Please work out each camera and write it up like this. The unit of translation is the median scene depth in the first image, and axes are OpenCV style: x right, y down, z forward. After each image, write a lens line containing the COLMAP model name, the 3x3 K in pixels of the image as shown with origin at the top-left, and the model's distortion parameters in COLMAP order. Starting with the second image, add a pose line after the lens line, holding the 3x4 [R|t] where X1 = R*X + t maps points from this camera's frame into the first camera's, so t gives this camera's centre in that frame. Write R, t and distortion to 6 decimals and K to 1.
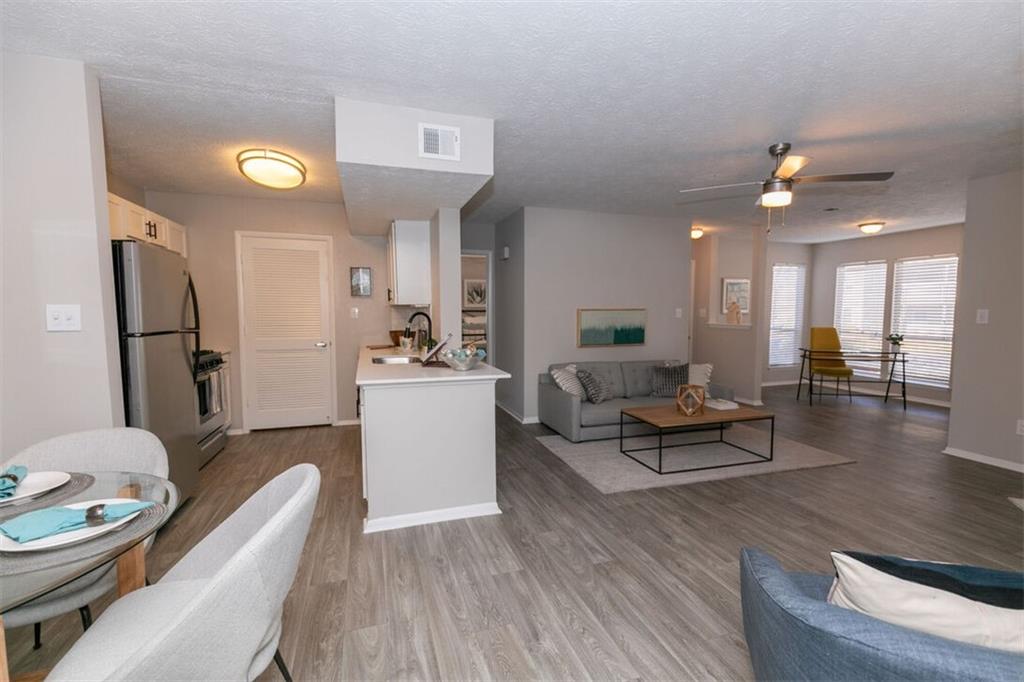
lens RADIAL K [[460.9, 0, 516.4], [0, 460.9, 345.3], [0, 0, 1]] dist [0.010942, -0.000637]
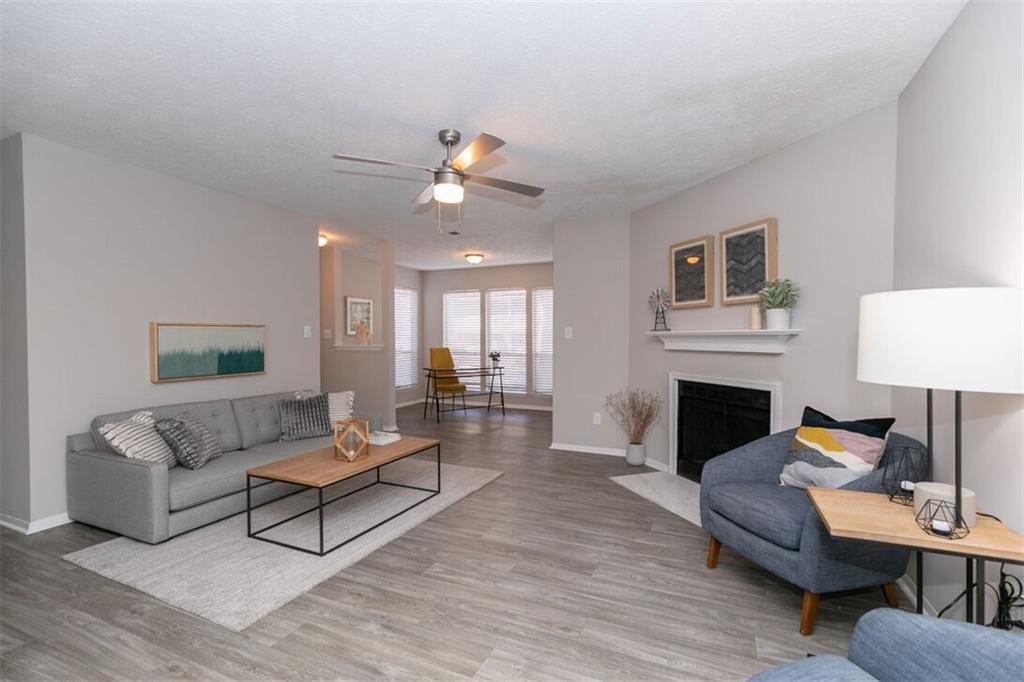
lens RADIAL K [[460.9, 0, 516.4], [0, 460.9, 345.3], [0, 0, 1]] dist [0.010942, -0.000637]
pose [[0.676880, -0.014127, 0.735958, 0.002579], [0.059962, 0.997551, -0.036000, 0.005749], [-0.733647, 0.068497, 0.676069, 0.214450]]
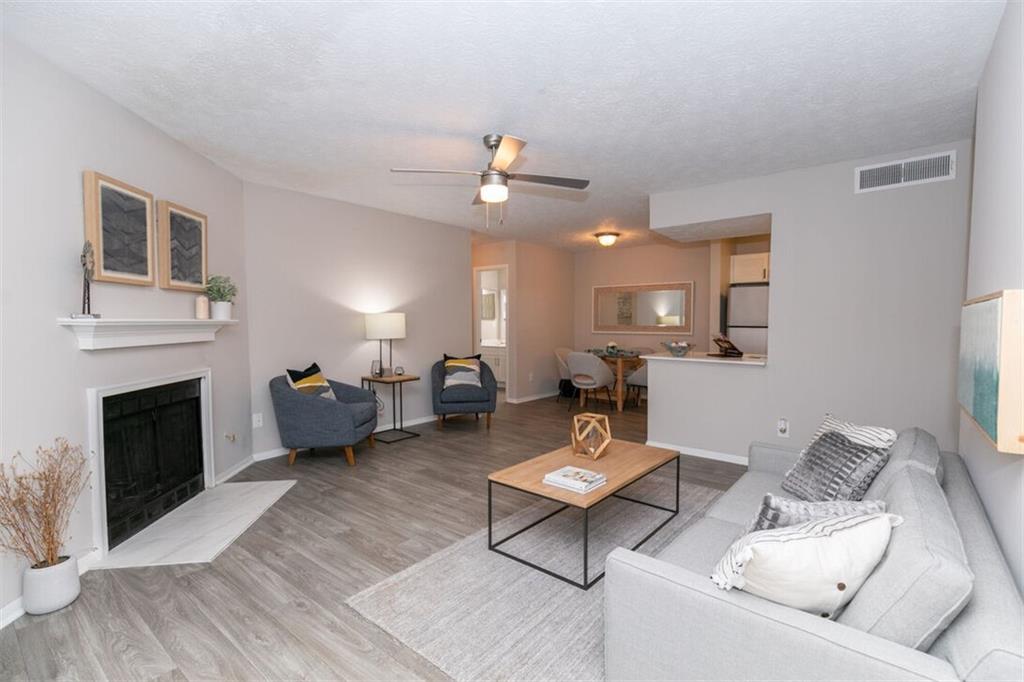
lens RADIAL K [[460.9, 0, 516.4], [0, 460.9, 345.3], [0, 0, 1]] dist [0.010942, -0.000637]
pose [[-0.840340, 0.032065, -0.541110, 0.661144], [-0.038777, 0.992135, 0.119011, -0.075141], [0.540671, 0.120992, -0.832488, 1.171085]]
